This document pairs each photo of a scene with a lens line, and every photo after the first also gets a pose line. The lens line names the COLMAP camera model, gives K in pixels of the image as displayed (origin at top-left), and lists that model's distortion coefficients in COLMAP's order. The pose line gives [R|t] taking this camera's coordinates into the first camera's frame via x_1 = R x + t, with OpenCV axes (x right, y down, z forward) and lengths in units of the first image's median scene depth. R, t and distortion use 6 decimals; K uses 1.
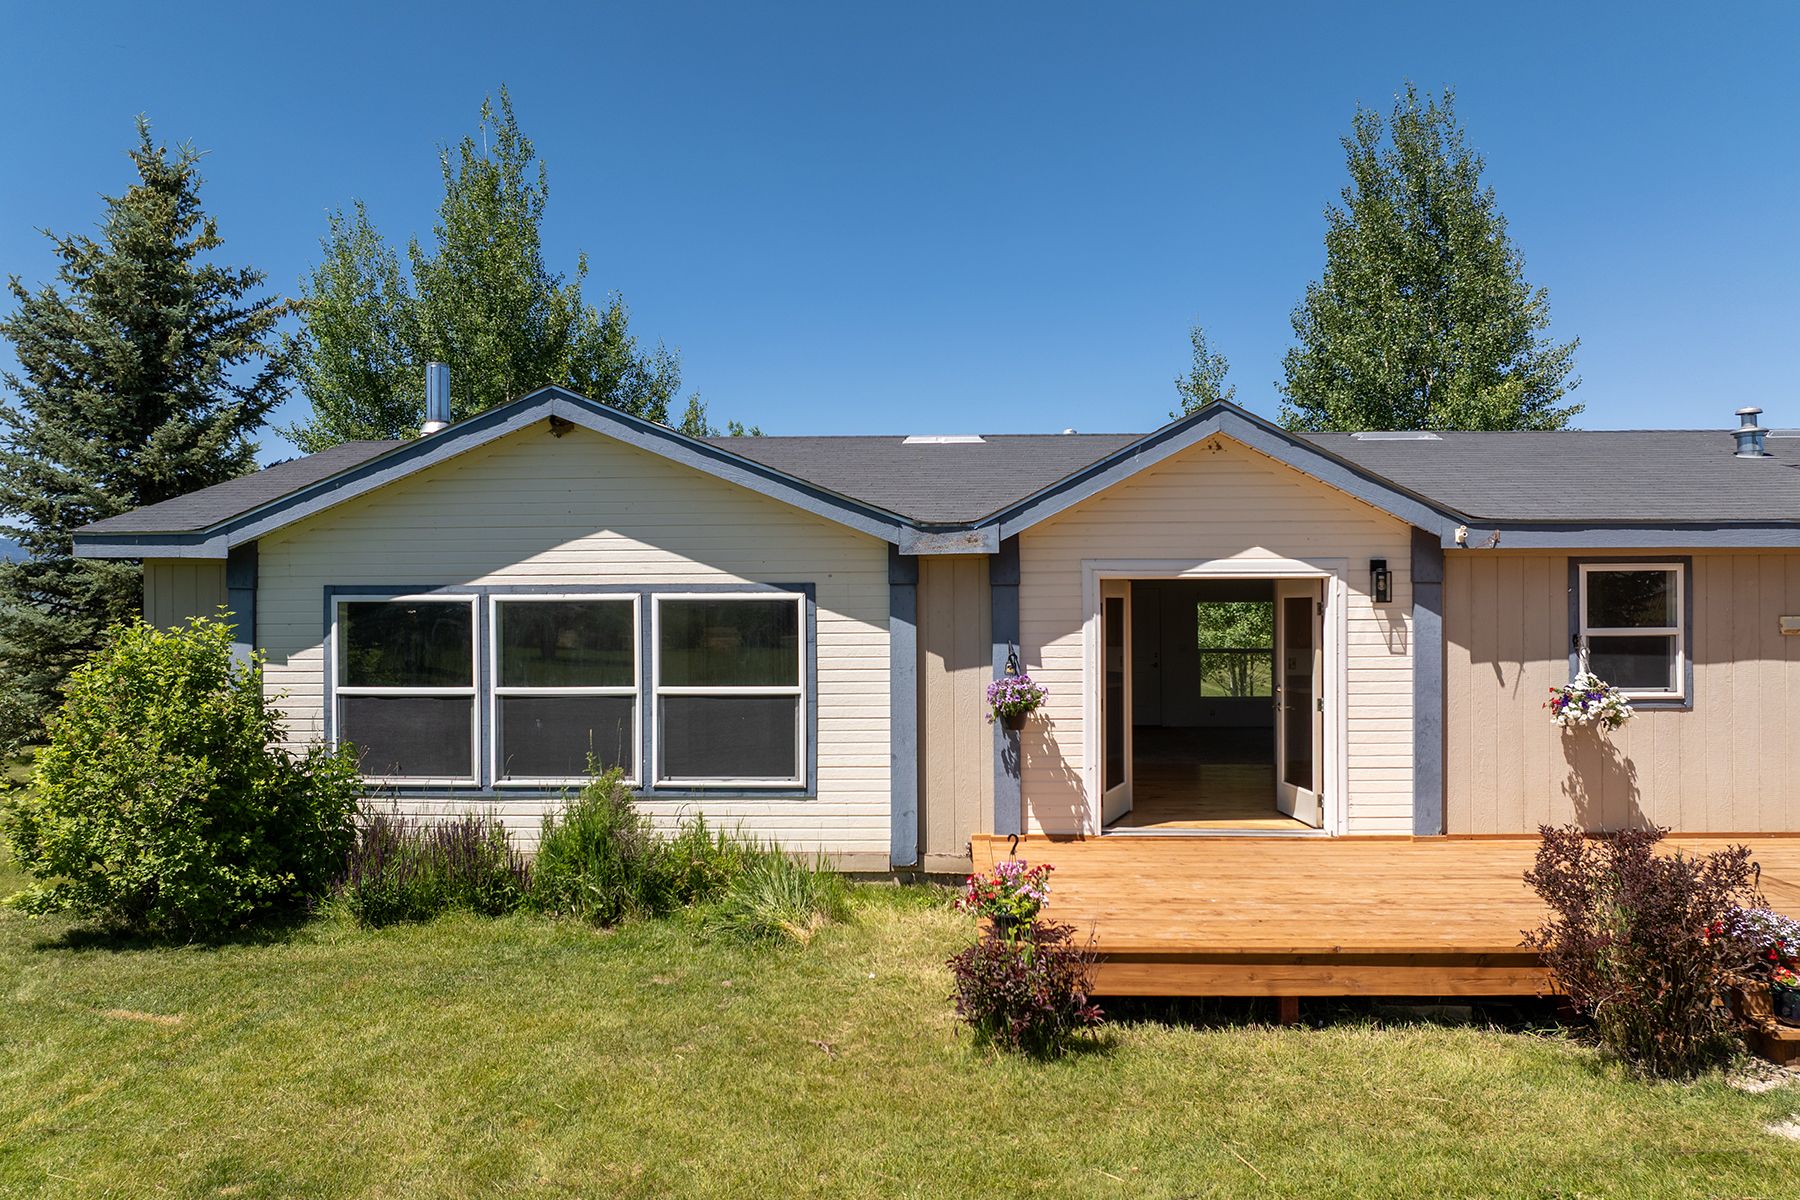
lens RADIAL K [[1252.2, 0, 900.0], [0, 1252.2, 600.0], [0, 0, 1]] dist [-0.042291, -0.000201]
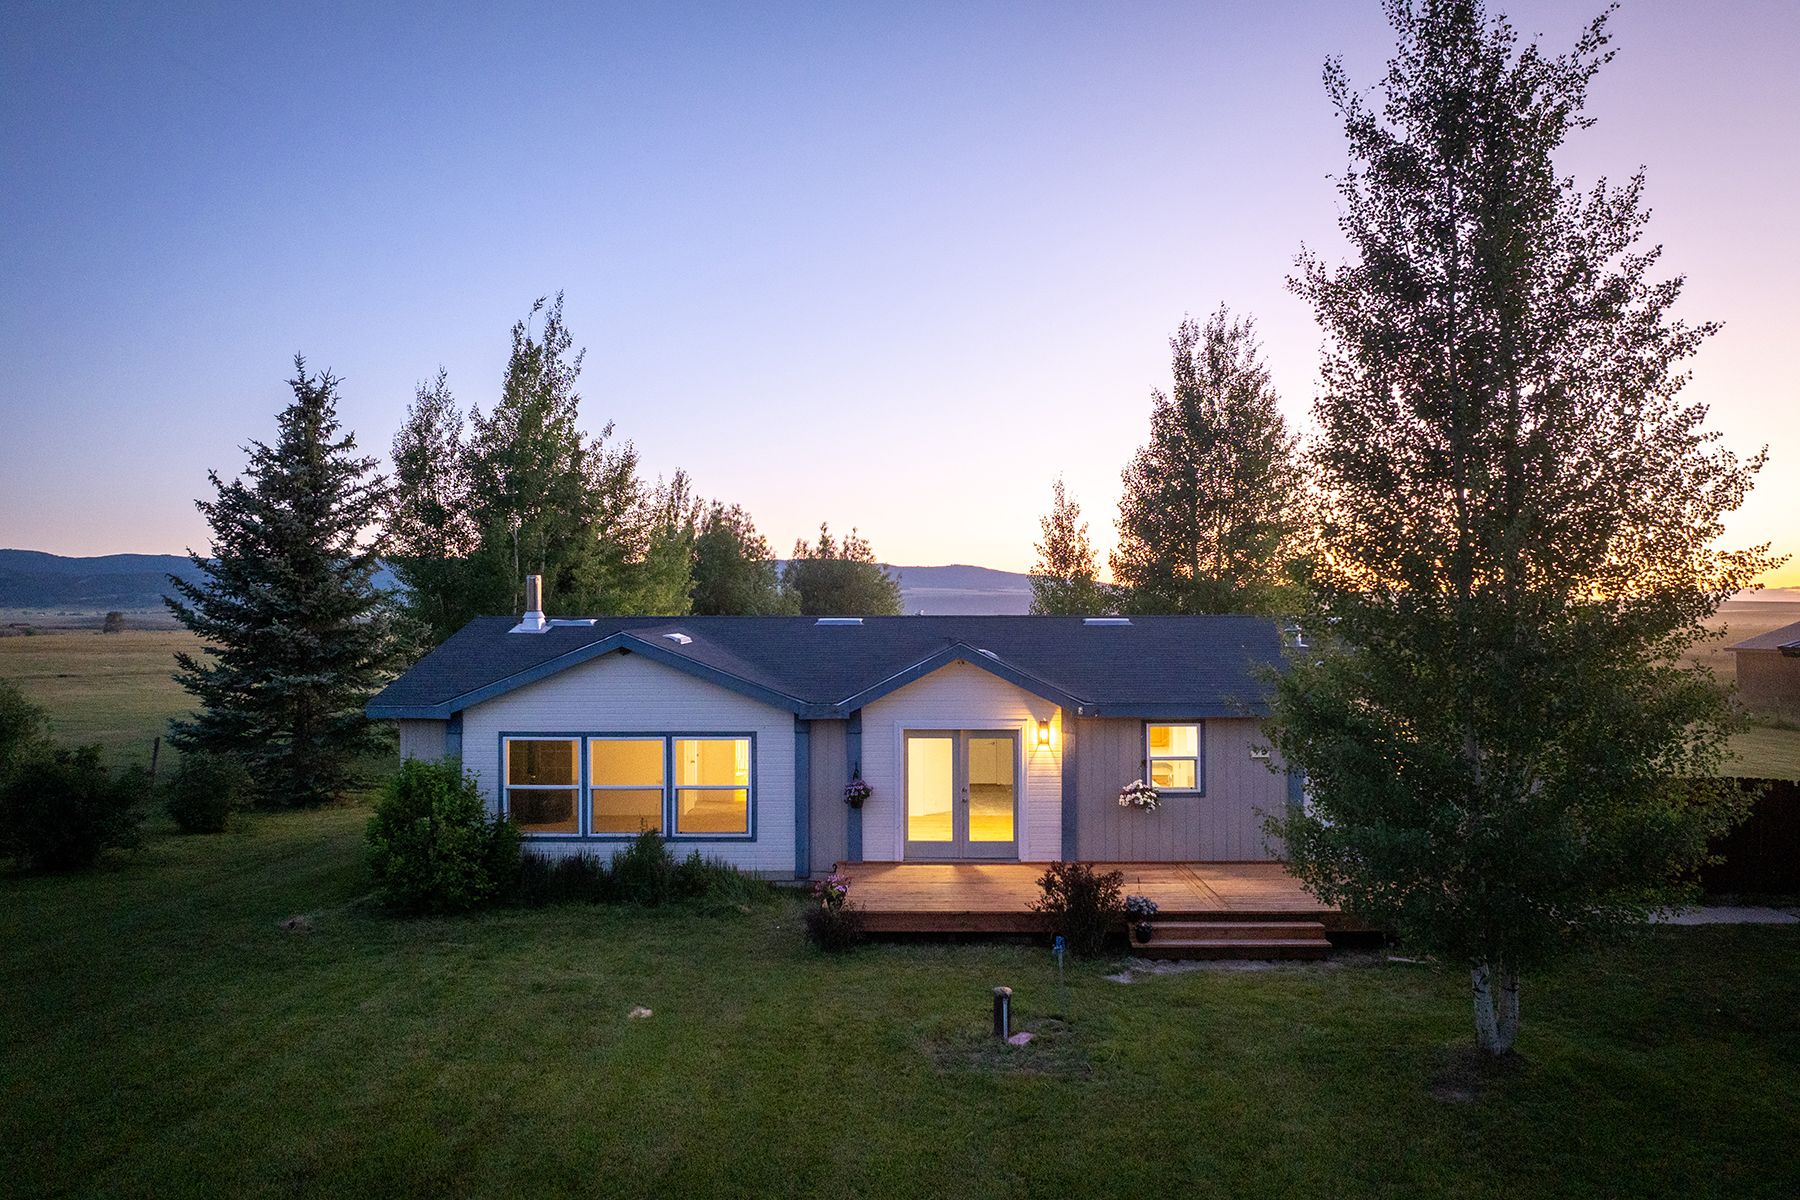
lens RADIAL K [[1261.2, 0, 900.0], [0, 1261.2, 600.0], [0, 0, 1]] dist [0.101346, -0.394210]
pose [[0.999859, 0.002465, 0.016615, 0.119750], [-0.002304, 0.999951, -0.009662, -0.197509], [-0.016638, 0.009622, 0.999815, -0.967750]]
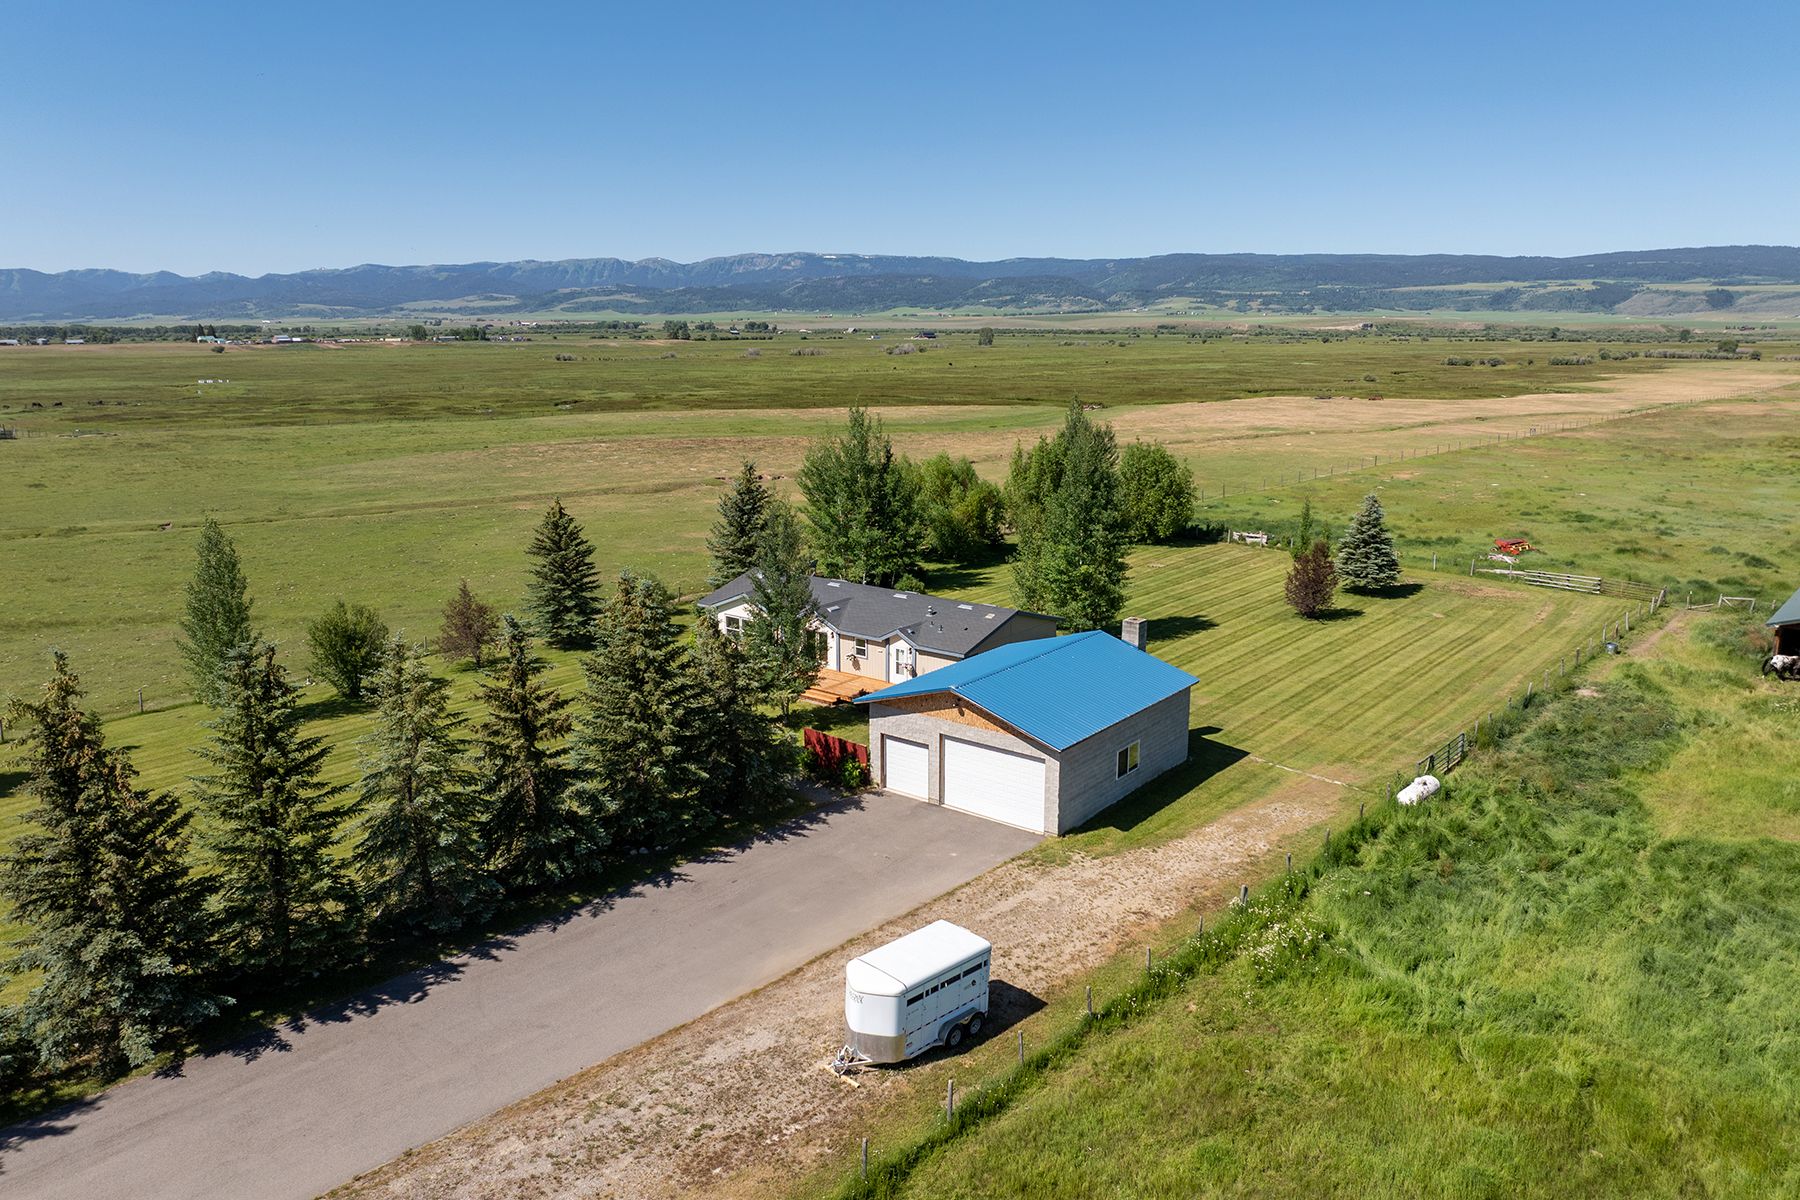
lens RADIAL K [[1270.5, 0, 900.0], [0, 1270.5, 600.0], [0, 0, 1]] dist [-0.074397, 0.041147]
pose [[0.802176, 0.127837, -0.583242, 4.718894], [0.008159, 0.974374, 0.224788, -1.766542], [0.597032, -0.185078, 0.780576, -4.209749]]
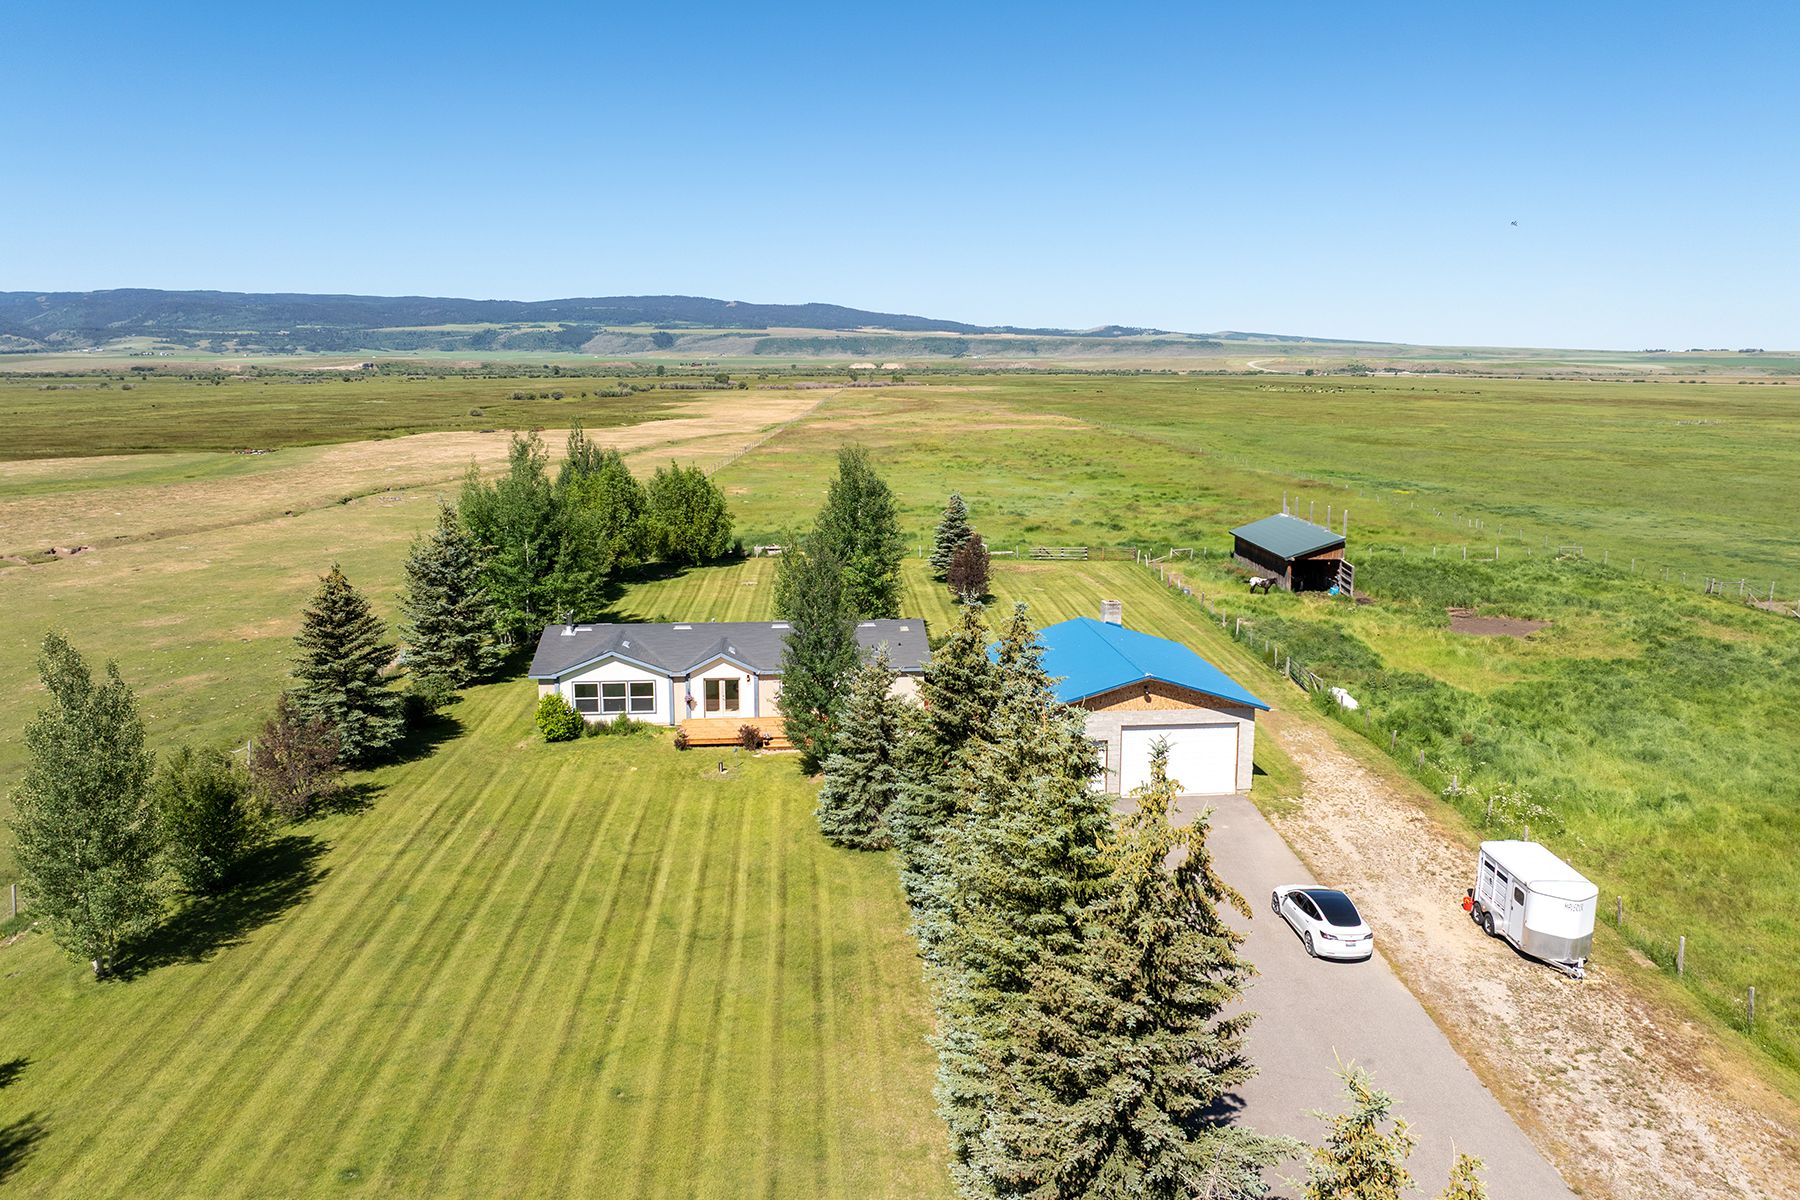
lens RADIAL K [[1251.8, 0, 900.6], [0, 1251.8, 559.4], [0, 0, 1]] dist [-0.036342, 0.002158]
pose [[0.991598, -0.015074, 0.128477, 0.341558], [-0.006453, 0.986186, 0.165513, -1.610298], [-0.129197, -0.164952, 0.977803, -5.020675]]
